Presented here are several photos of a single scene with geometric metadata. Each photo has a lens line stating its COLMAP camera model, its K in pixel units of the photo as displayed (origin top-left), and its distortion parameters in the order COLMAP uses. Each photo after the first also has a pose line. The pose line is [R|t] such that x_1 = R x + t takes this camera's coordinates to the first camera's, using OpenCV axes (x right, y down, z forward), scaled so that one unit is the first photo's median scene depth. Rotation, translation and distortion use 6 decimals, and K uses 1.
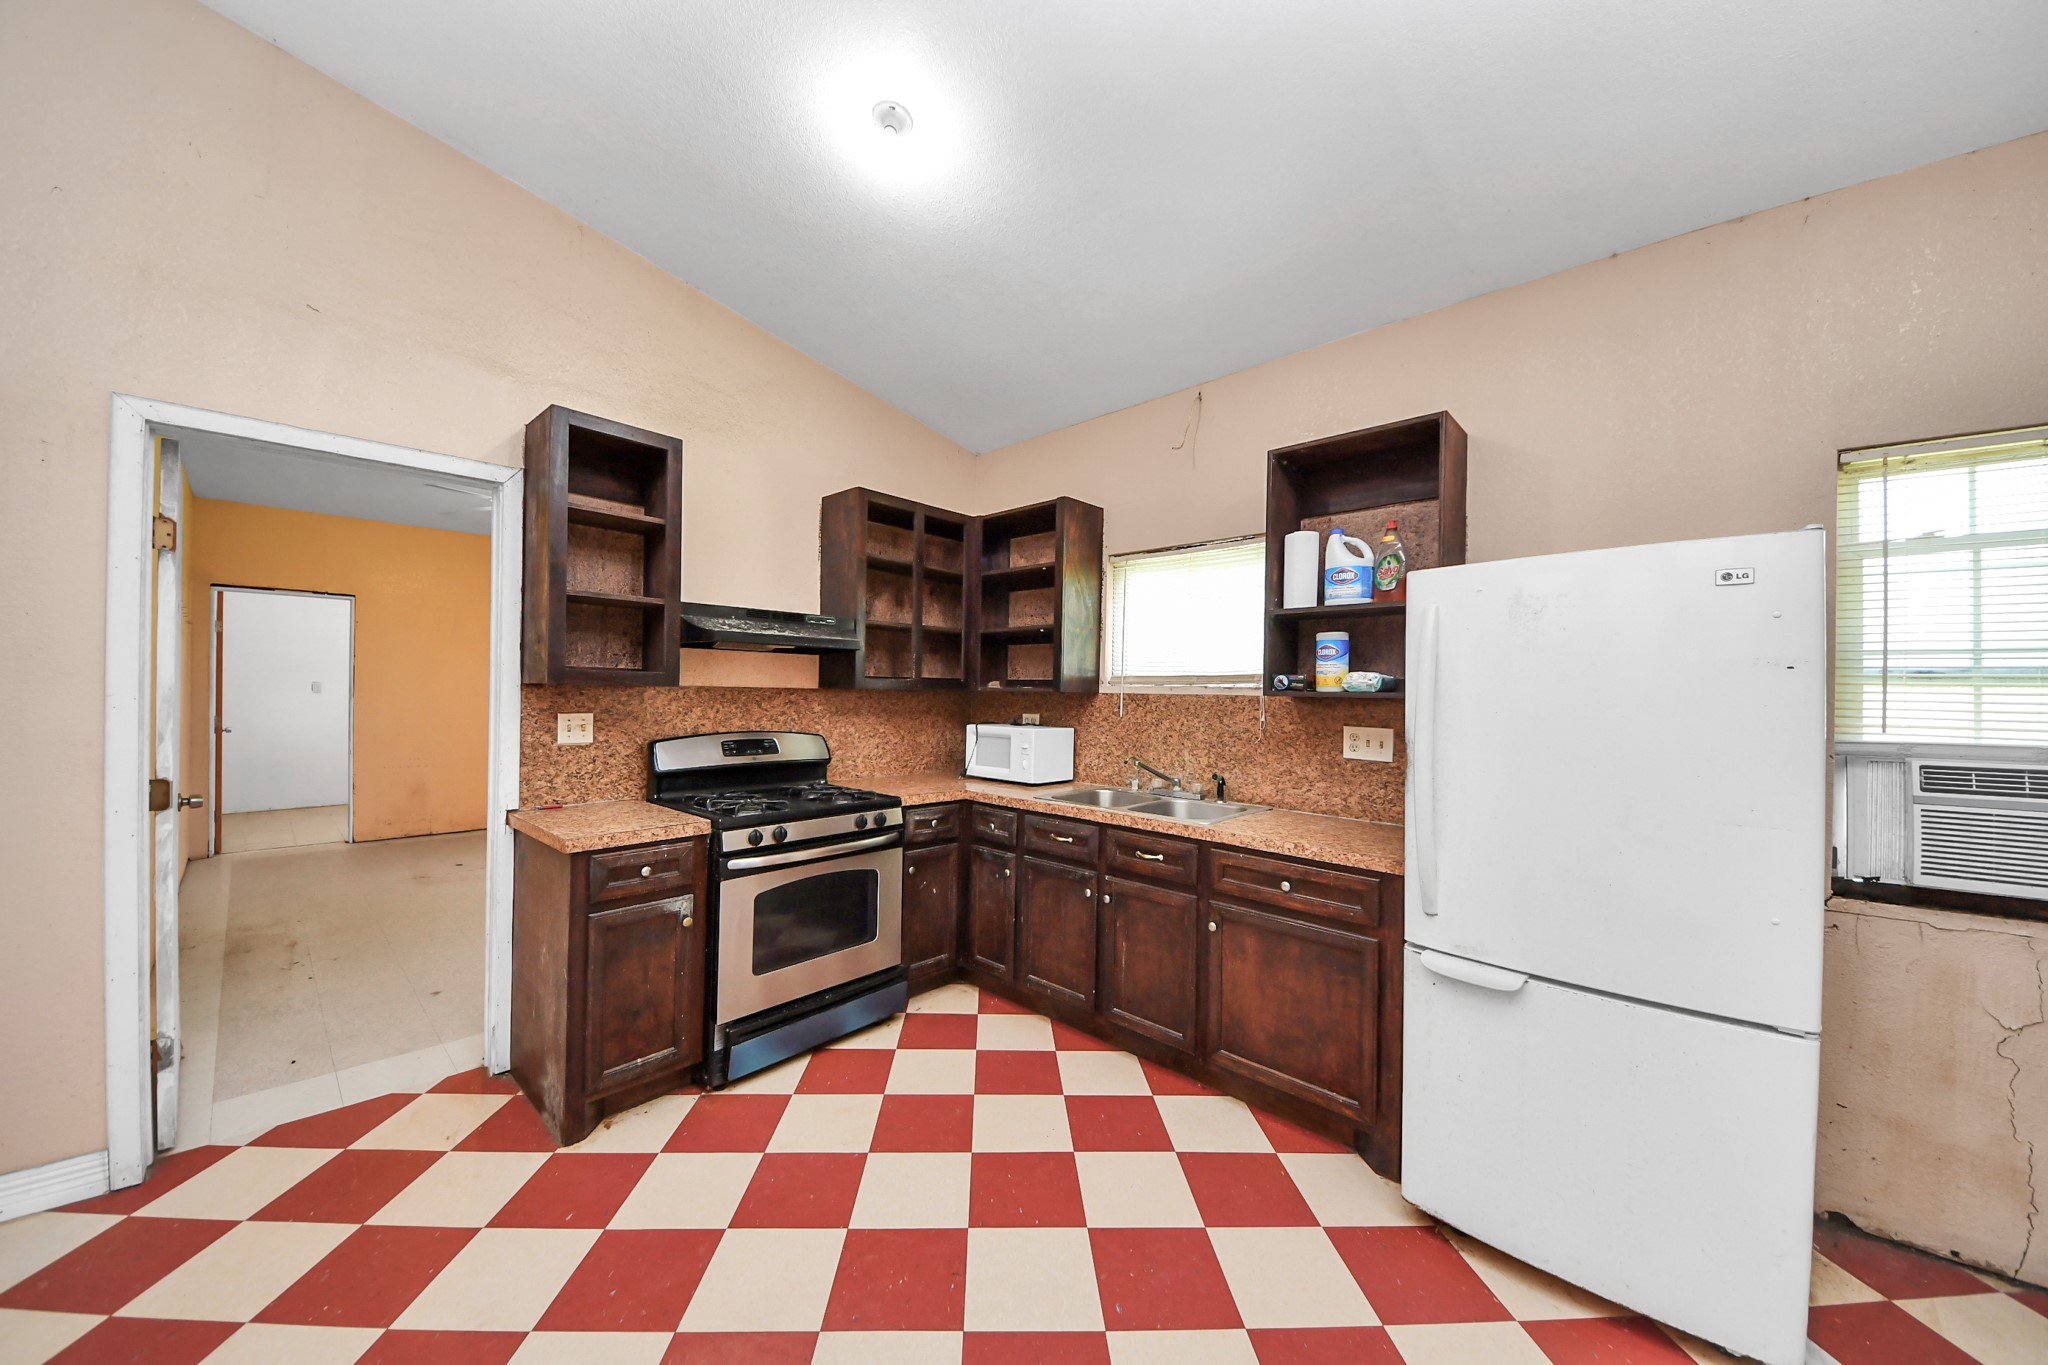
lens RADIAL K [[710.9, 0, 1024.0], [0, 710.9, 682.5], [0, 0, 1]] dist [0.019502, 0.000007]
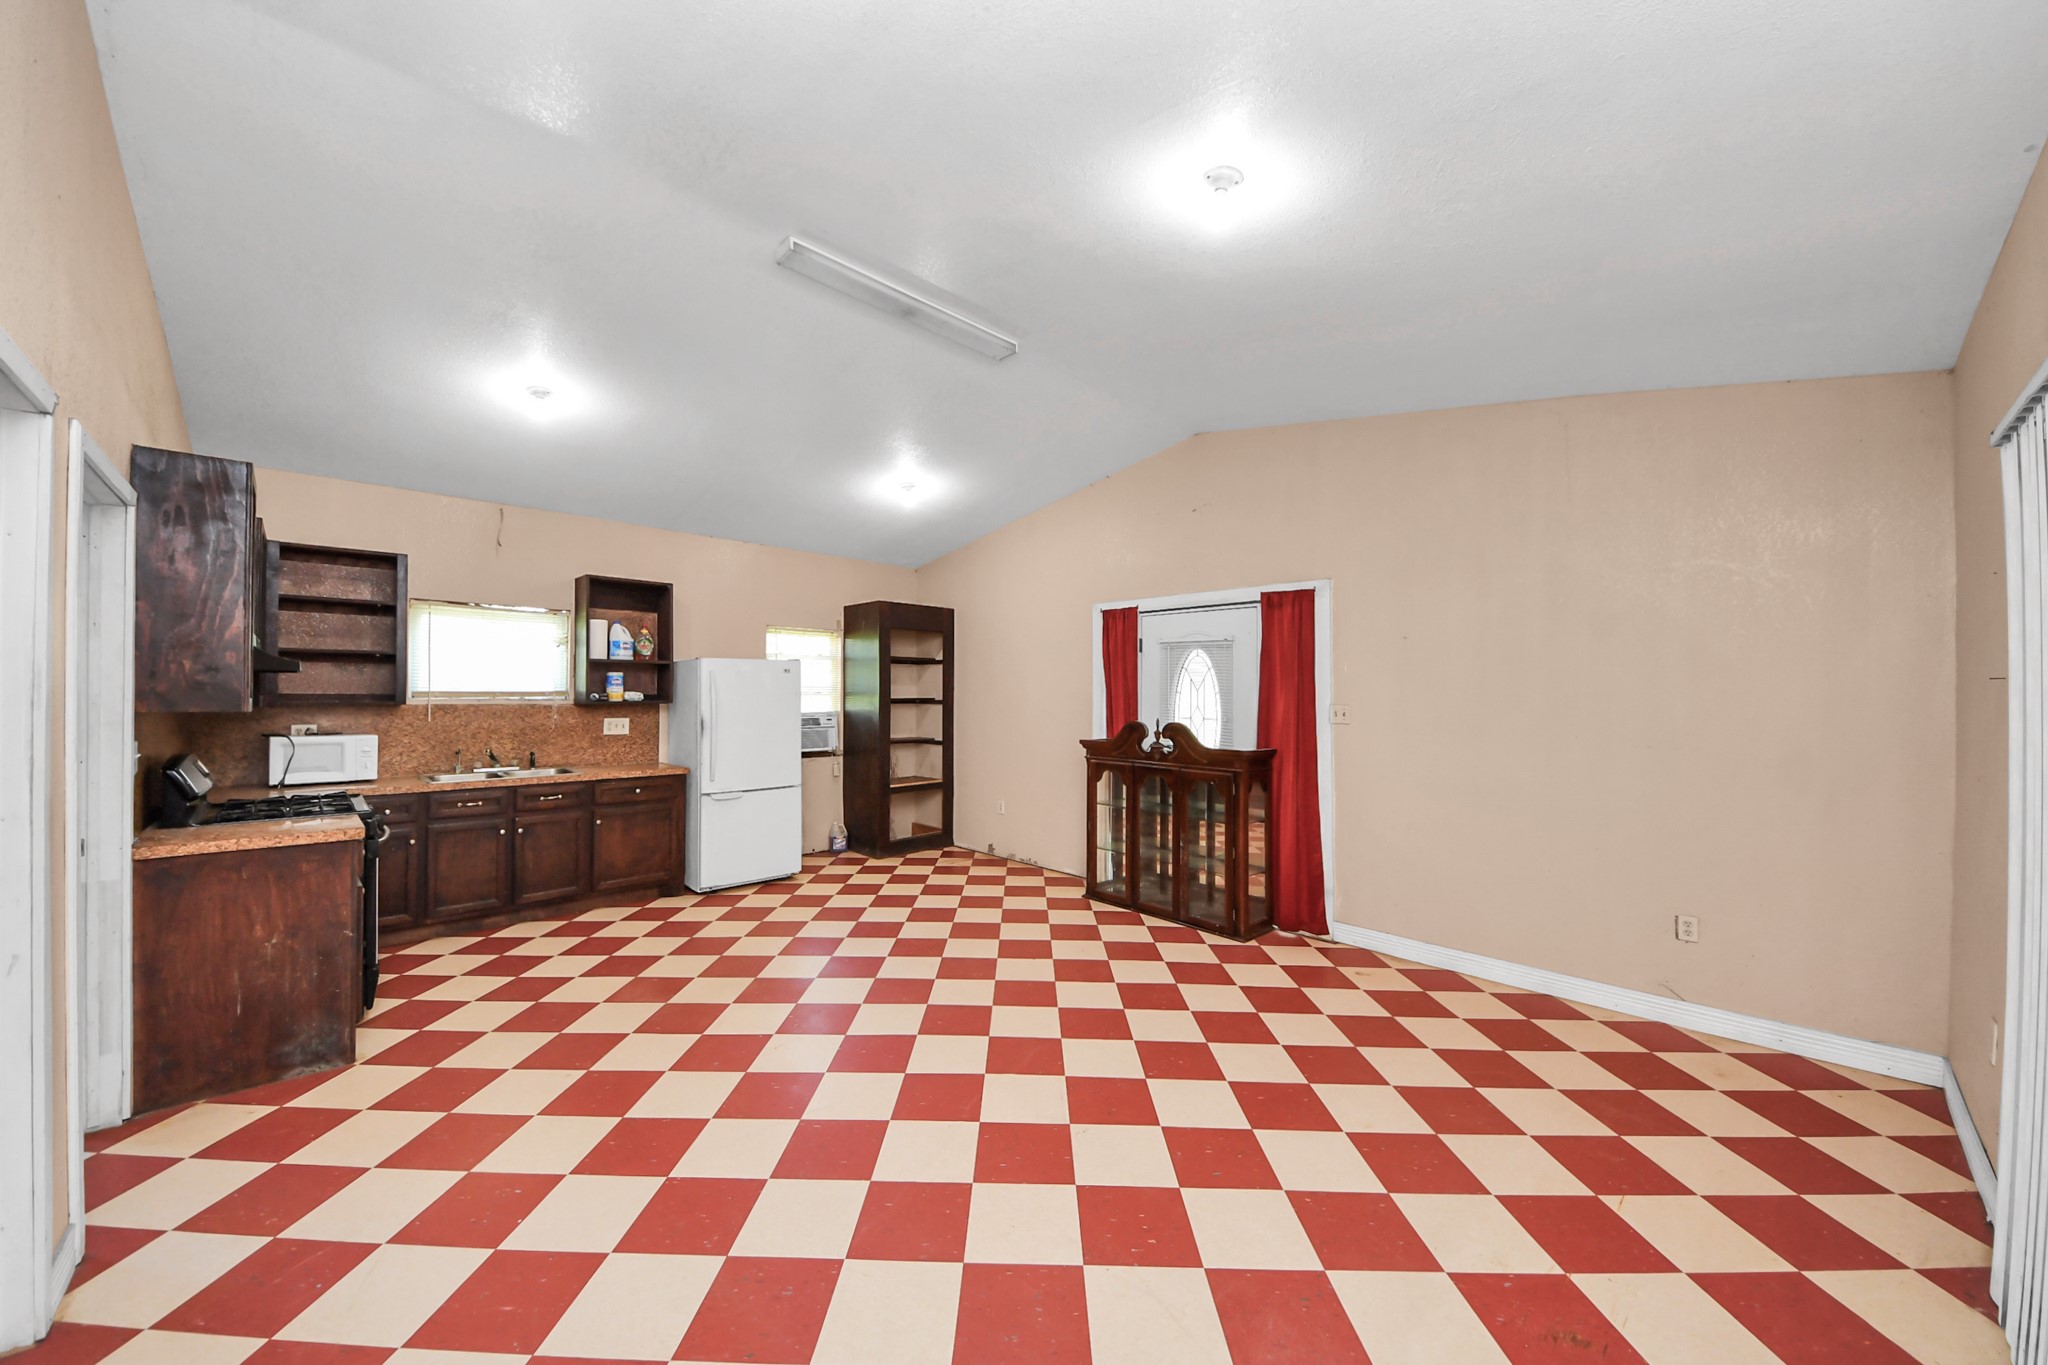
lens RADIAL K [[708.1, 0, 997.9], [0, 708.1, 689.8], [0, 0, 1]] dist [-0.000162, -0.000053]
pose [[0.052253, -0.008242, 0.998600, -1.421368], [-0.009969, 0.999912, 0.008774, -0.044103], [-0.998584, -0.010414, 0.052166, -0.173947]]
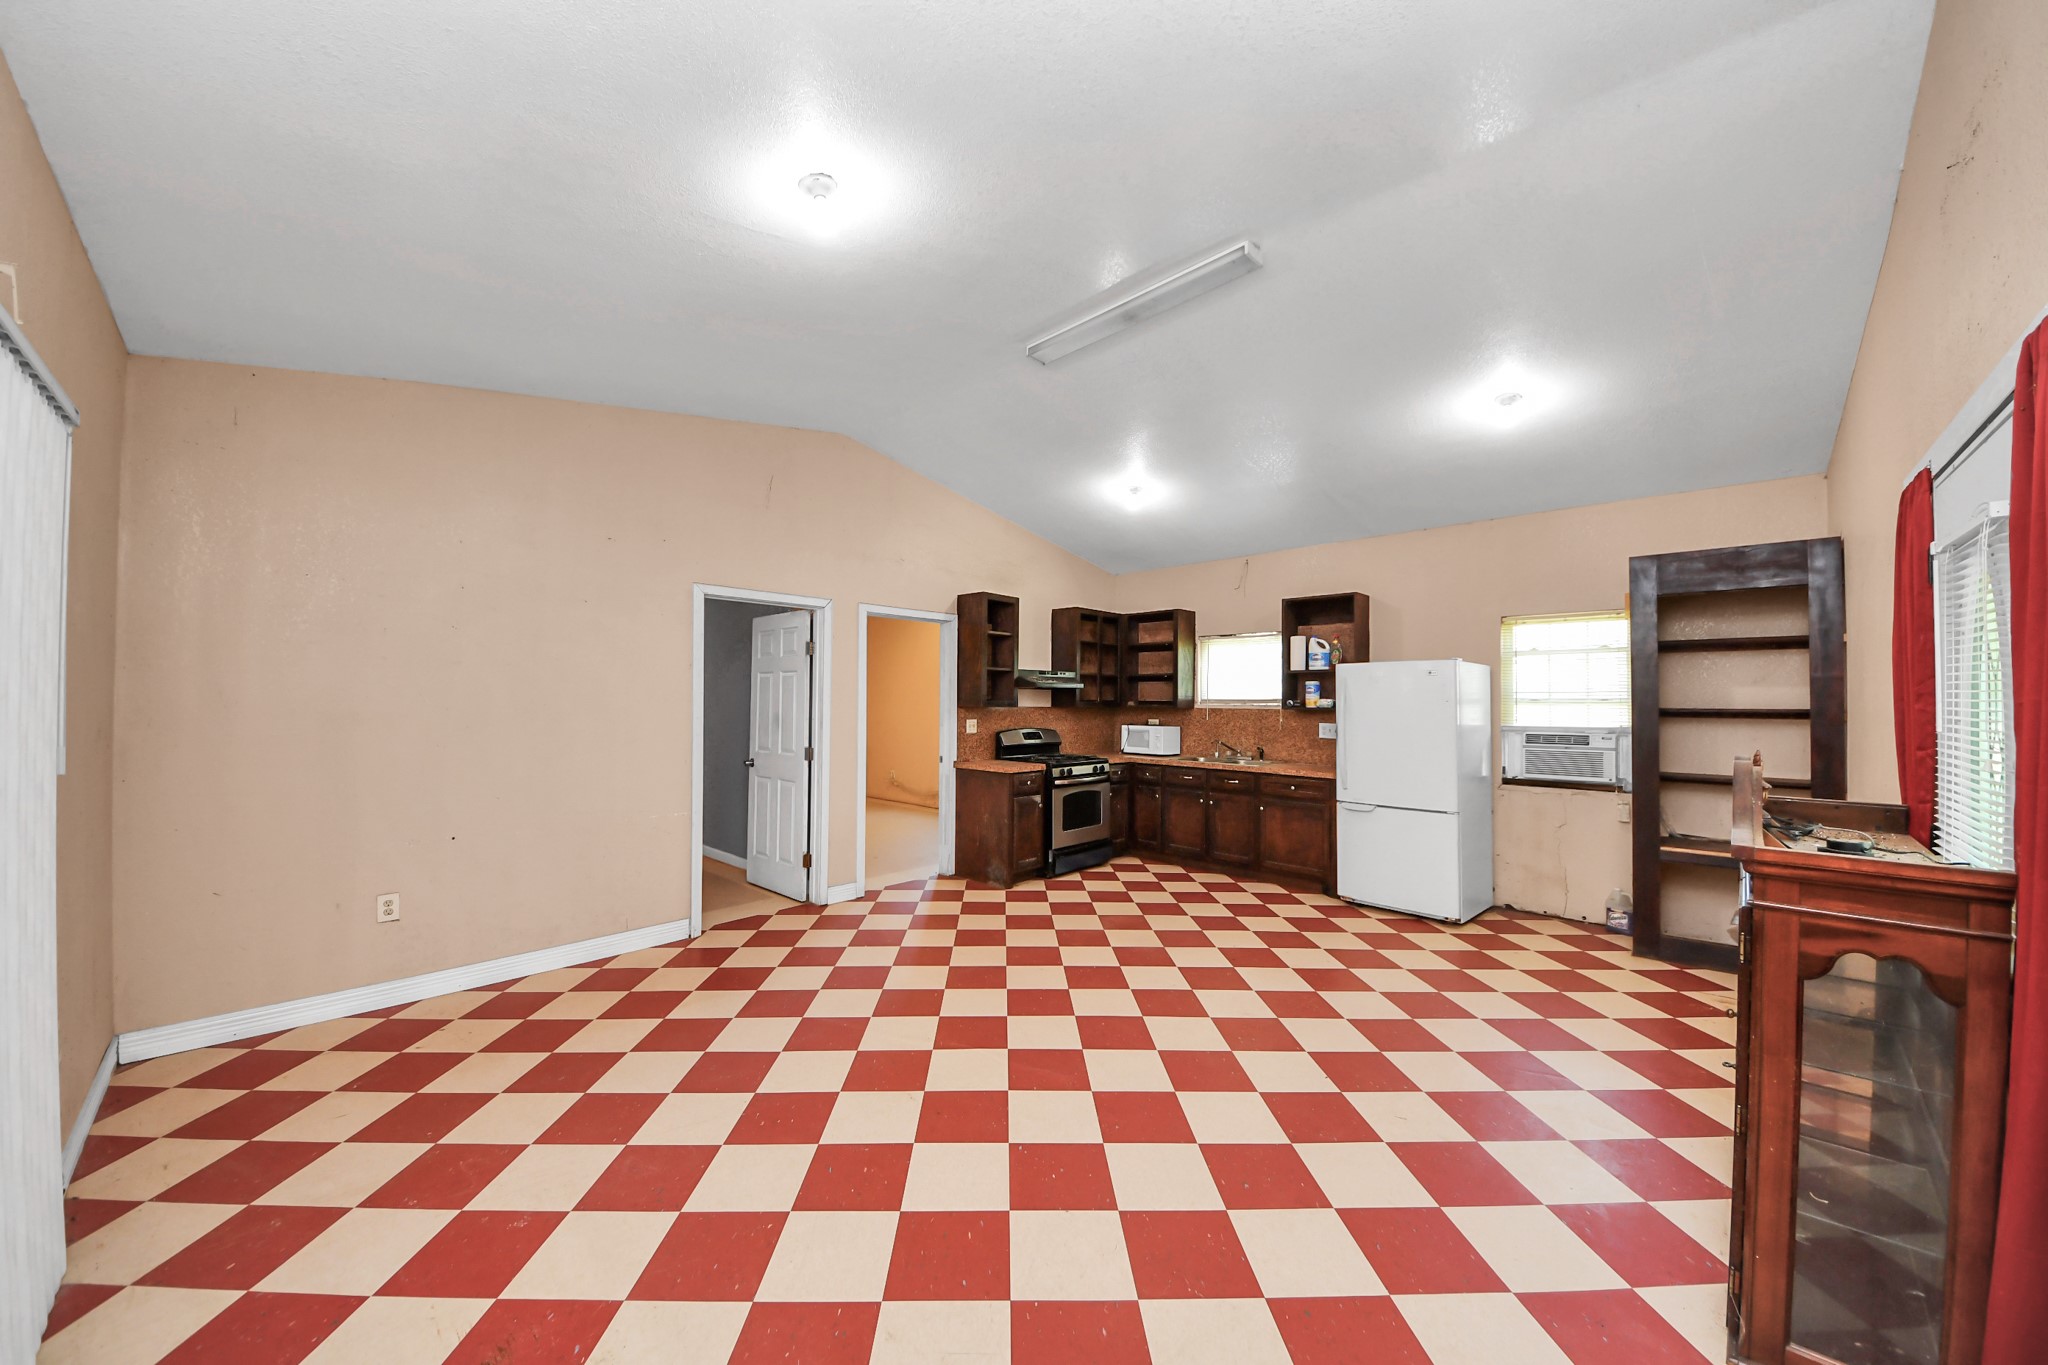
lens RADIAL K [[722.5, 0, 1064.5], [0, 722.5, 692.3], [0, 0, 1]] dist [0.087194, -0.000021]
pose [[0.998779, -0.003925, 0.049248, -0.433879], [0.004404, 0.999944, -0.009634, -0.014052], [-0.049207, 0.009840, 0.998740, -1.184645]]
